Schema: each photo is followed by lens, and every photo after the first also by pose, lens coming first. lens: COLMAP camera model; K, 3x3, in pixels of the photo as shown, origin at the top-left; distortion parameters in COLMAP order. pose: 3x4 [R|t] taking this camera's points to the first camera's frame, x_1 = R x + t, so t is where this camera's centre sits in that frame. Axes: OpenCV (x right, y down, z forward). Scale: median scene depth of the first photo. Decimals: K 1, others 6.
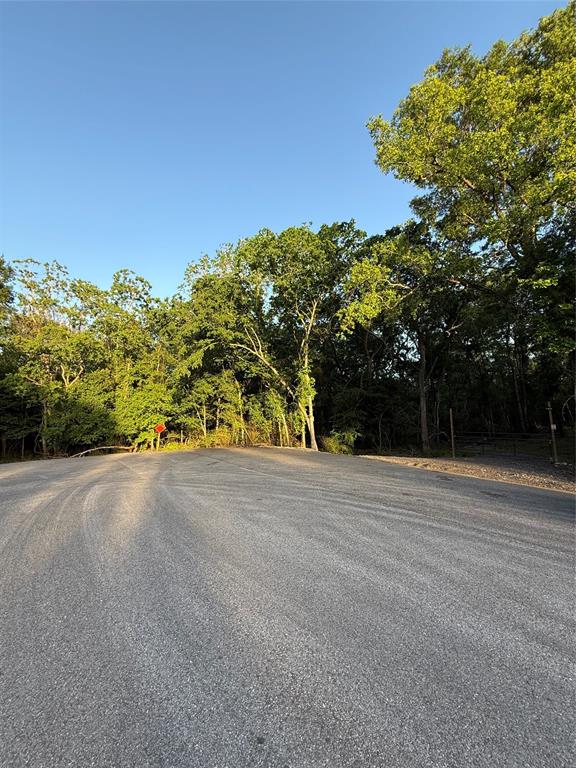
lens RADIAL K [[306.8, 0, 288.9], [0, 306.8, 383.6], [0, 0, 1]] dist [0.001001, 0.000348]
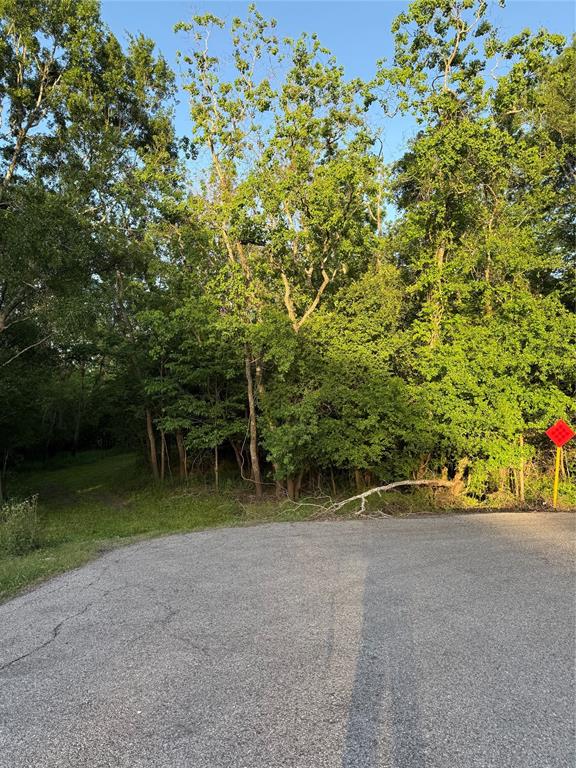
lens RADIAL K [[540.5, 0, 299.7], [0, 540.5, 384.6], [0, 0, 1]] dist [0.070933, -0.015923]
pose [[0.875132, -0.020108, -0.483466, -0.375252], [0.056283, 0.996584, 0.060430, 0.044996], [0.480600, -0.080095, 0.873275, 0.367542]]
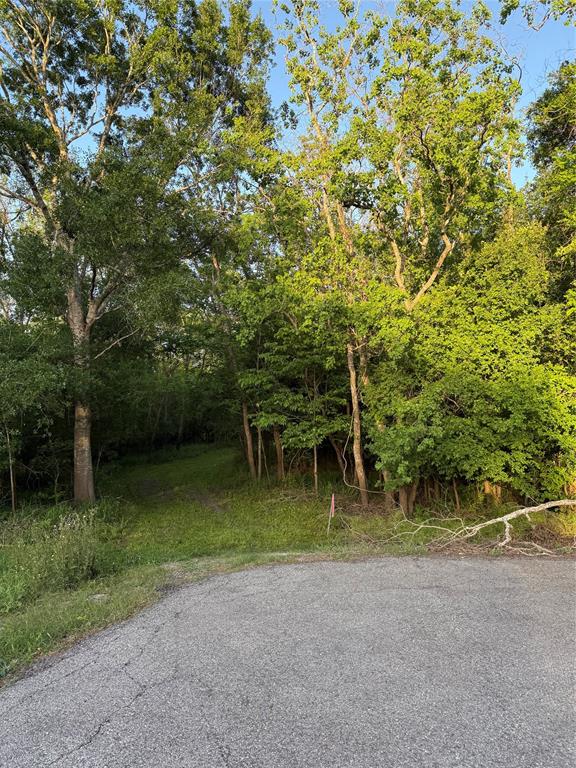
lens RADIAL K [[540.5, 0, 285.4], [0, 540.5, 387.5], [0, 0, 1]] dist [0.070933, -0.015923]
pose [[0.754359, -0.015135, -0.656288, -0.436625], [0.072991, 0.995469, 0.060941, 0.054911], [0.652392, -0.093874, 0.752046, 0.450928]]
